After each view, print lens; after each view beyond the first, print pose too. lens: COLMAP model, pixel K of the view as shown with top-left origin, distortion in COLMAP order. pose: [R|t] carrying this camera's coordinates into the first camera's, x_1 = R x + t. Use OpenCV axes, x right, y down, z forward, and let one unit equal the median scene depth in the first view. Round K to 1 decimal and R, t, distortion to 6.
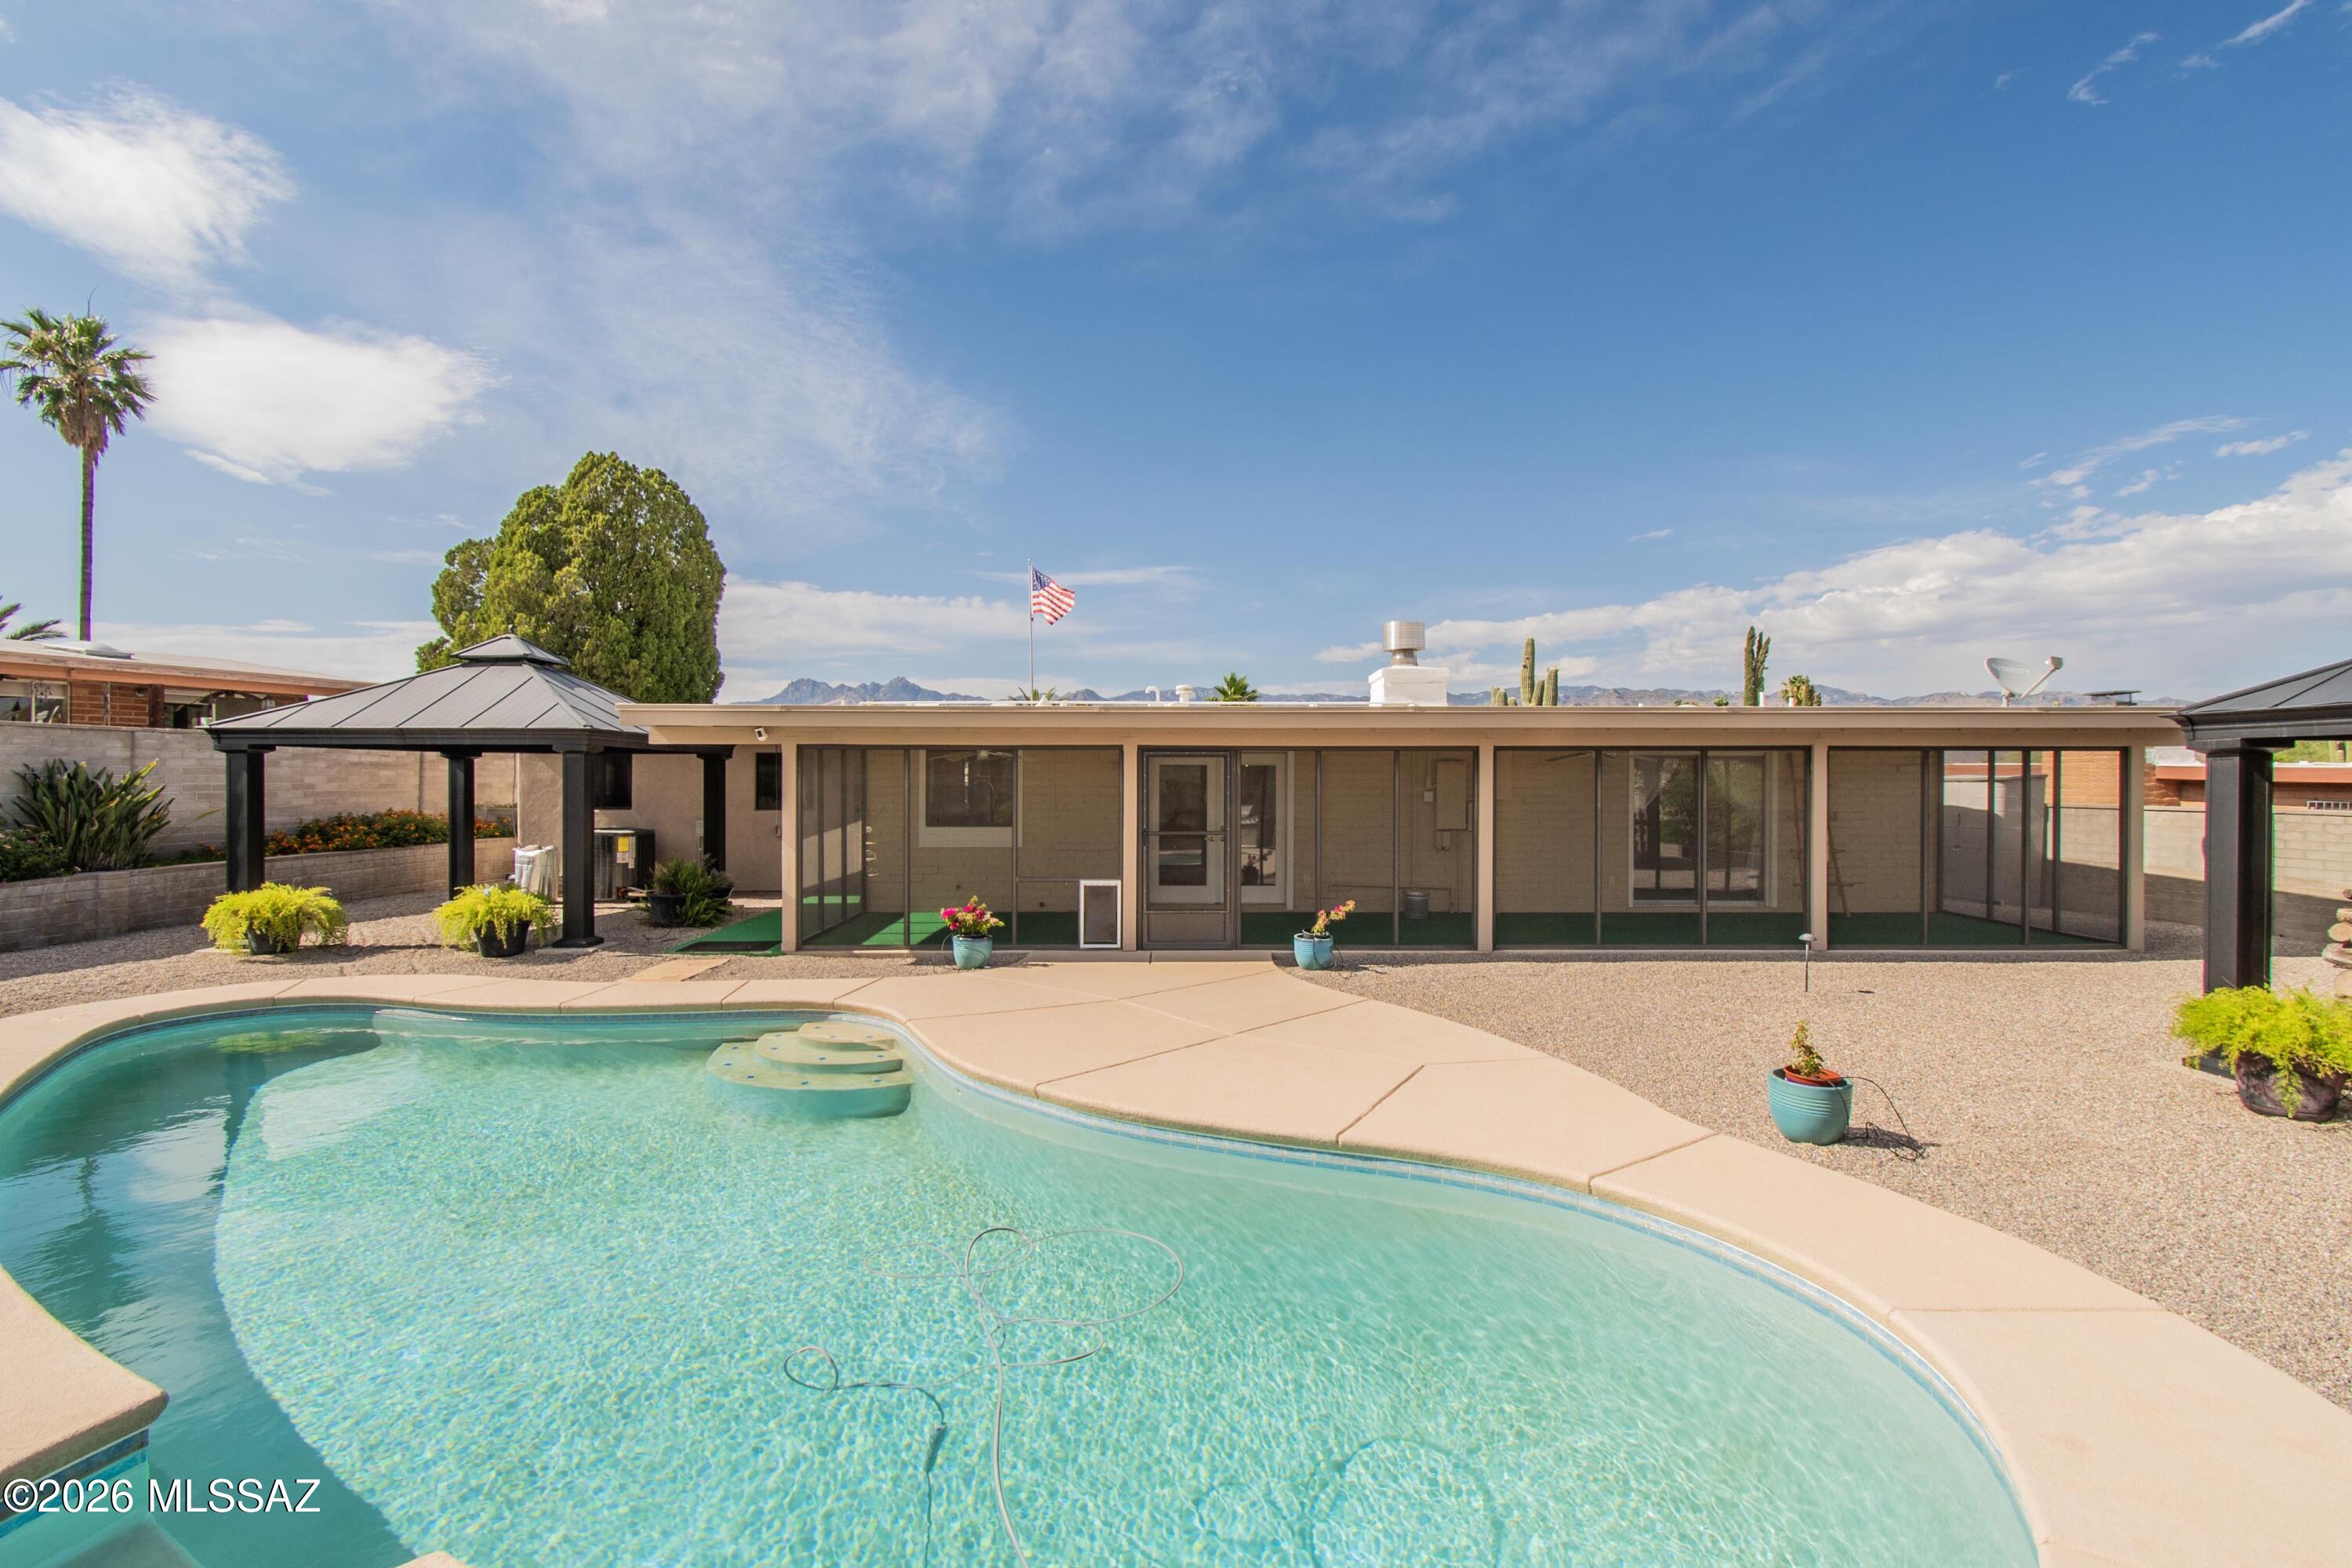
lens RADIAL K [[1046.3, 0, 1172.3], [0, 1046.3, 788.1], [0, 0, 1]] dist [0.000869, -0.001164]
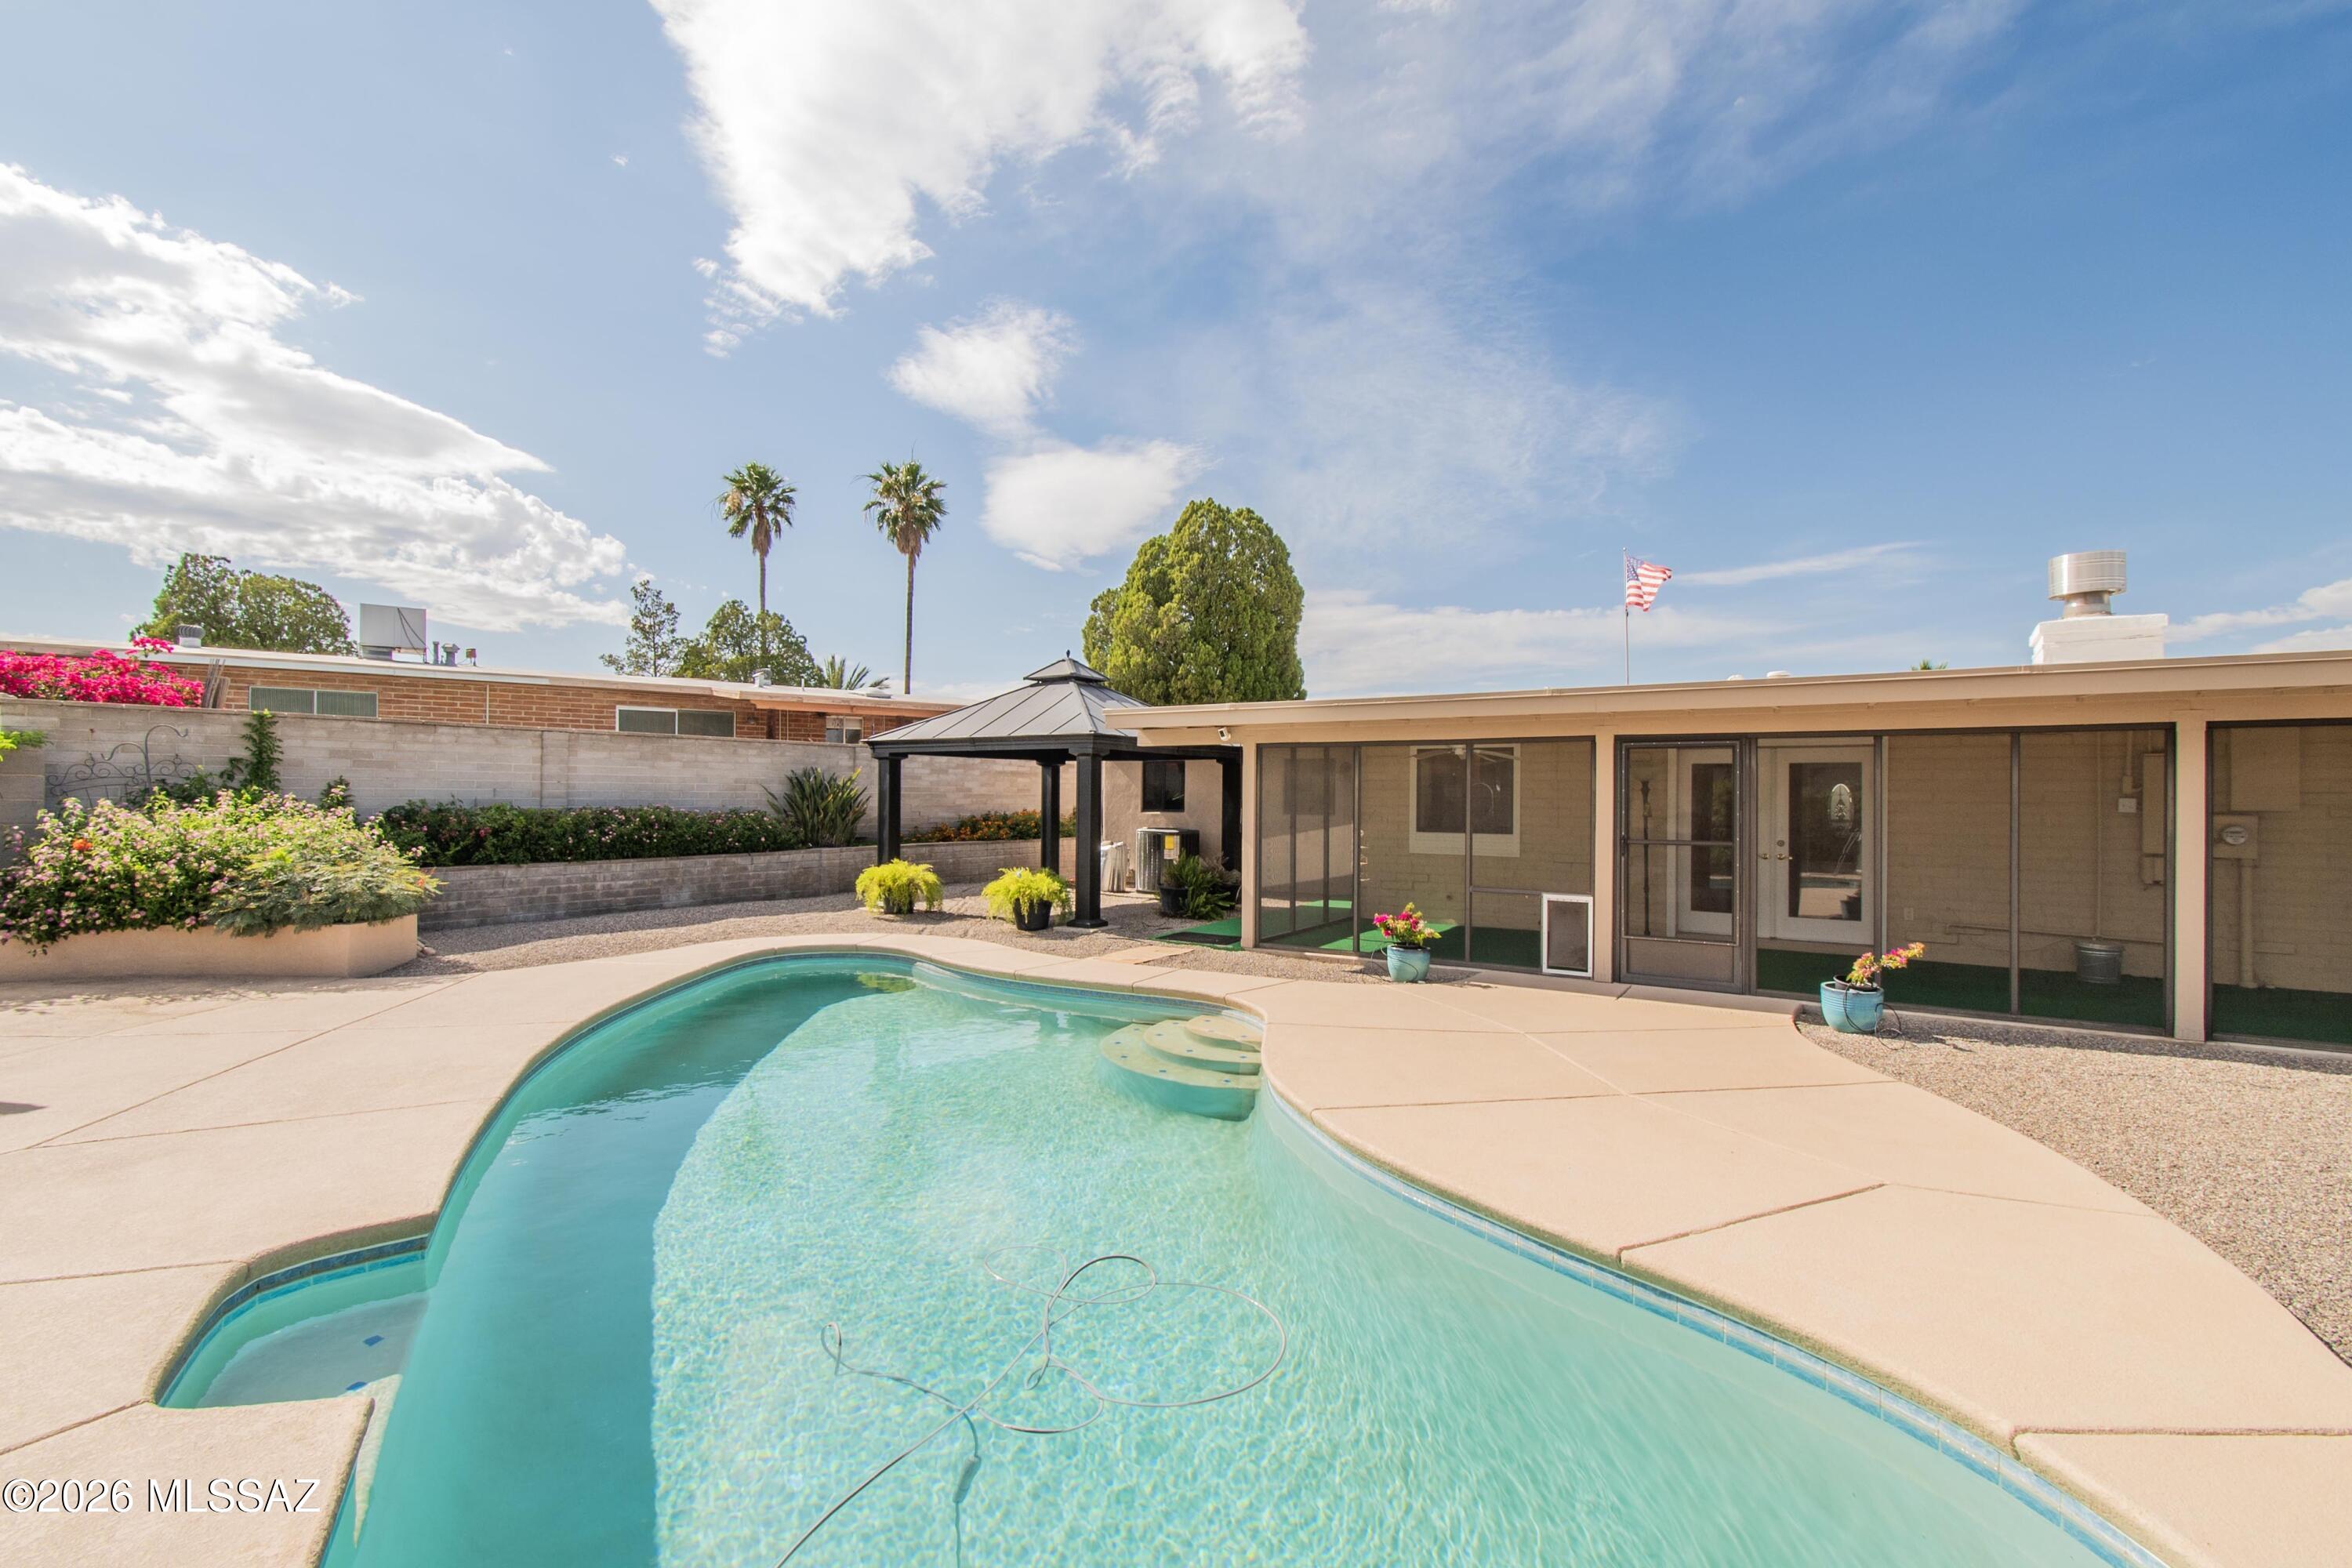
lens RADIAL K [[1046.9, 0, 1176.0], [0, 1046.9, 784.0], [0, 0, 1]] dist [0.003243, -0.000659]
pose [[0.828328, -0.001488, -0.560241, 0.141413], [-0.010493, 0.999780, -0.018169, 0.016283], [0.560145, 0.020929, 0.828130, 0.112881]]
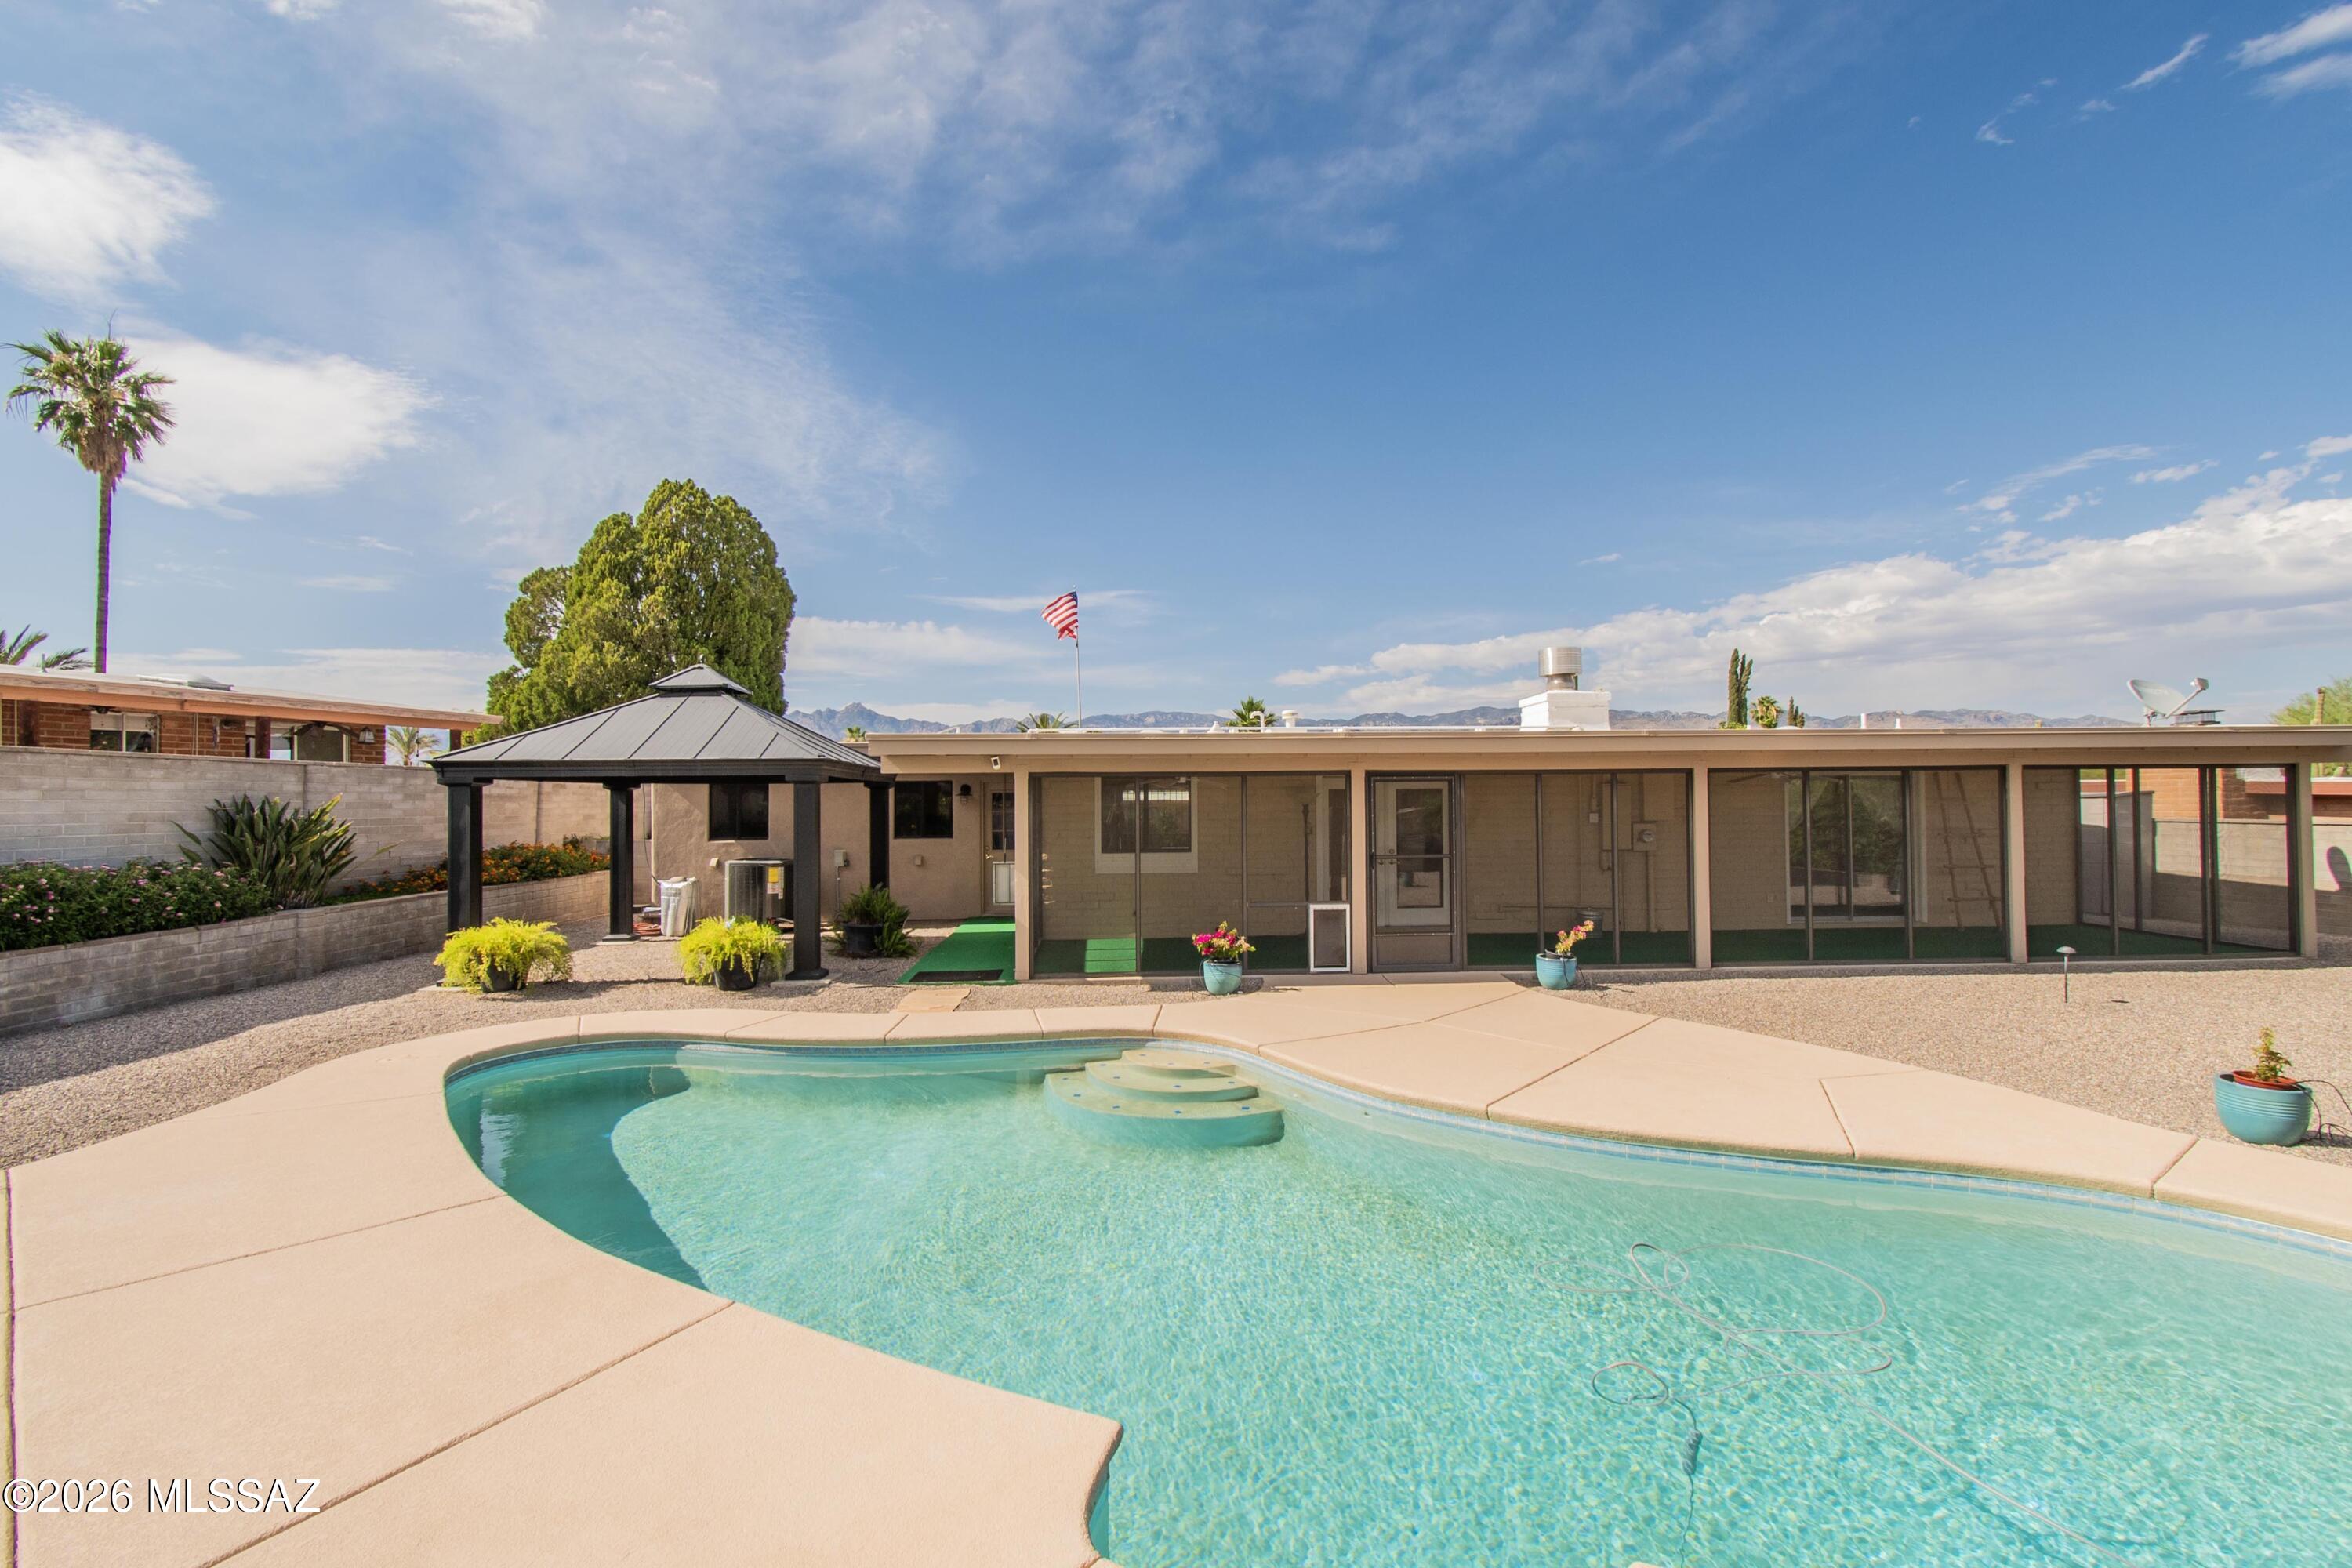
lens RADIAL K [[1046.3, 0, 1172.3], [0, 1046.3, 788.1], [0, 0, 1]] dist [0.000869, -0.001164]
pose [[0.999238, -0.009584, 0.037824, -0.252259], [0.010429, 0.999699, -0.022203, -0.003181], [-0.037600, 0.022580, 0.999038, -0.006203]]
